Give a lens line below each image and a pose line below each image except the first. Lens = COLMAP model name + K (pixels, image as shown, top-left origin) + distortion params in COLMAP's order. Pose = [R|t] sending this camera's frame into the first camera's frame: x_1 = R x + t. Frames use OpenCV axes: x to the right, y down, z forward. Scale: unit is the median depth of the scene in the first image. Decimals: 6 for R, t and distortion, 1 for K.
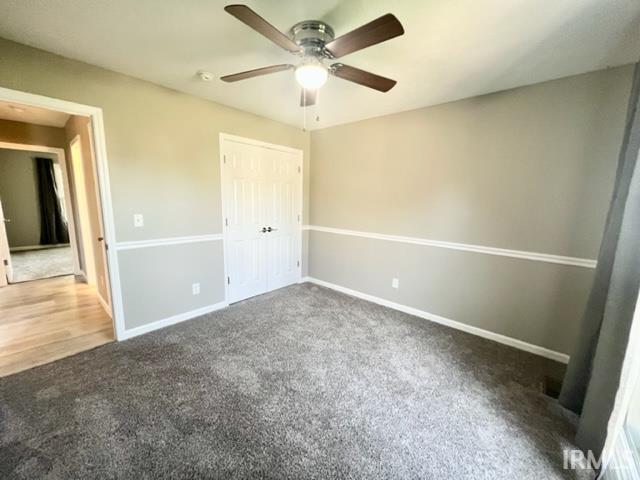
lens RADIAL K [[254.1, 0, 320.9], [0, 254.1, 239.7], [0, 0, 1]] dist [-0.001364, 0.000734]
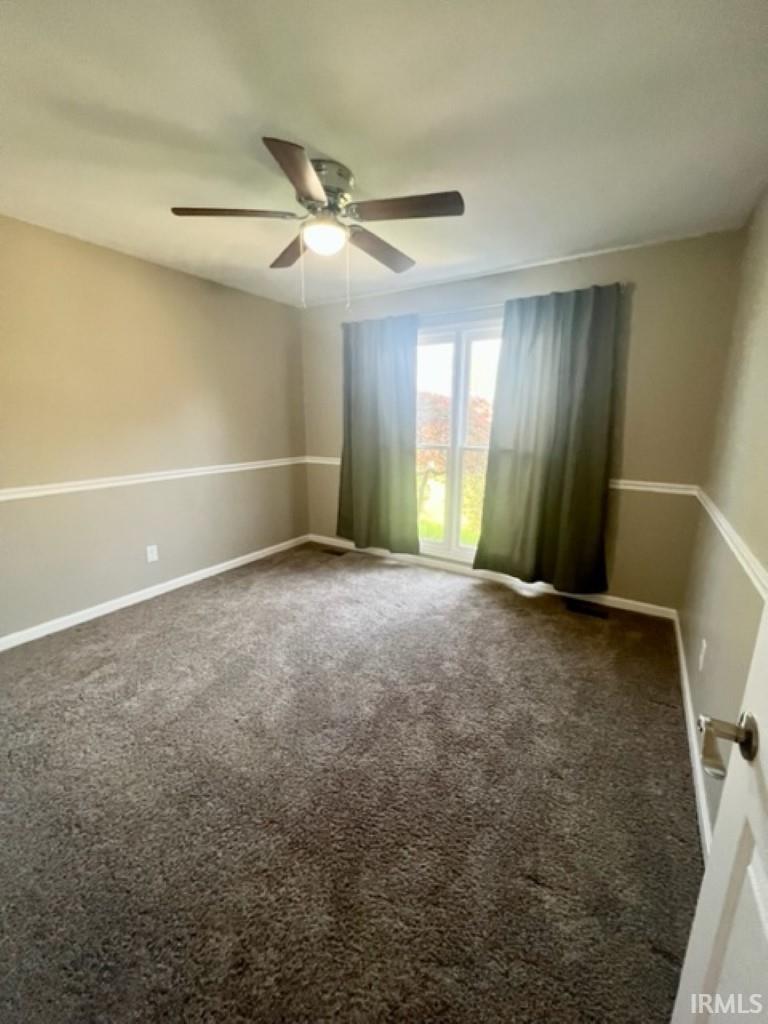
lens RADIAL K [[406.5, 0, 382.1], [0, 406.5, 506.2], [0, 0, 1]] dist [-0.001364, 0.000734]
pose [[-0.156270, -0.240589, 0.957965, -0.766560], [0.135714, 0.955451, 0.262096, -0.125363], [-0.978346, 0.170967, -0.116657, 0.639381]]
